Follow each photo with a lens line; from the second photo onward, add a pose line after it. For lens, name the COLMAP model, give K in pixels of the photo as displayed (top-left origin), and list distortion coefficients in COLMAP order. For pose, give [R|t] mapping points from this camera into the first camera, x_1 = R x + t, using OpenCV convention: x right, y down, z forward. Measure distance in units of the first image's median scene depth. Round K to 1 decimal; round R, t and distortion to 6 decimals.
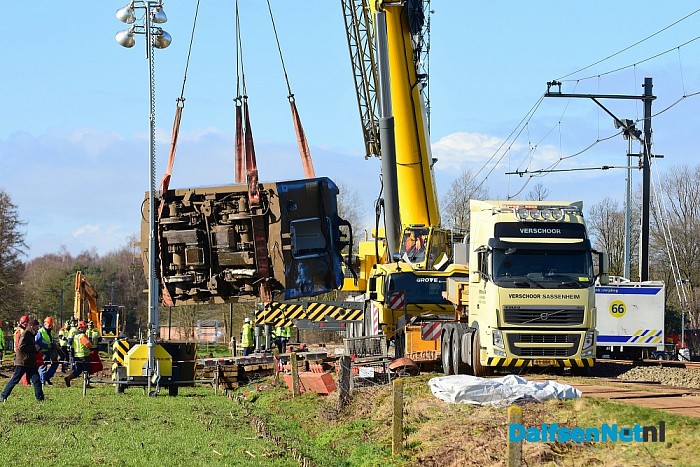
lens RADIAL K [[2806.3, 0, 349.6], [0, 2806.3, 234.2], [0, 0, 1]] dist [0.027462, 0.000000]
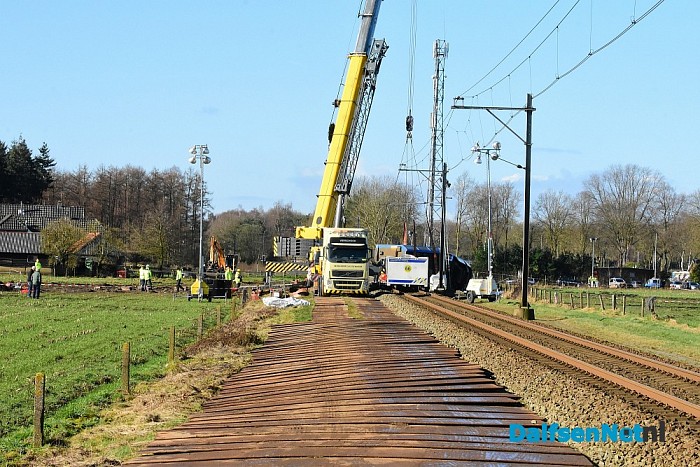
lens RADIAL K [[2451.7, 0, 349.2], [0, 2451.7, 235.1], [0, 0, 1]] dist [-0.324948, 0.000000]
pose [[0.998445, 0.015368, -0.053579, 0.191197], [-0.014048, 0.999591, 0.024923, -0.062860], [0.053940, -0.024132, 0.998253, -1.252694]]
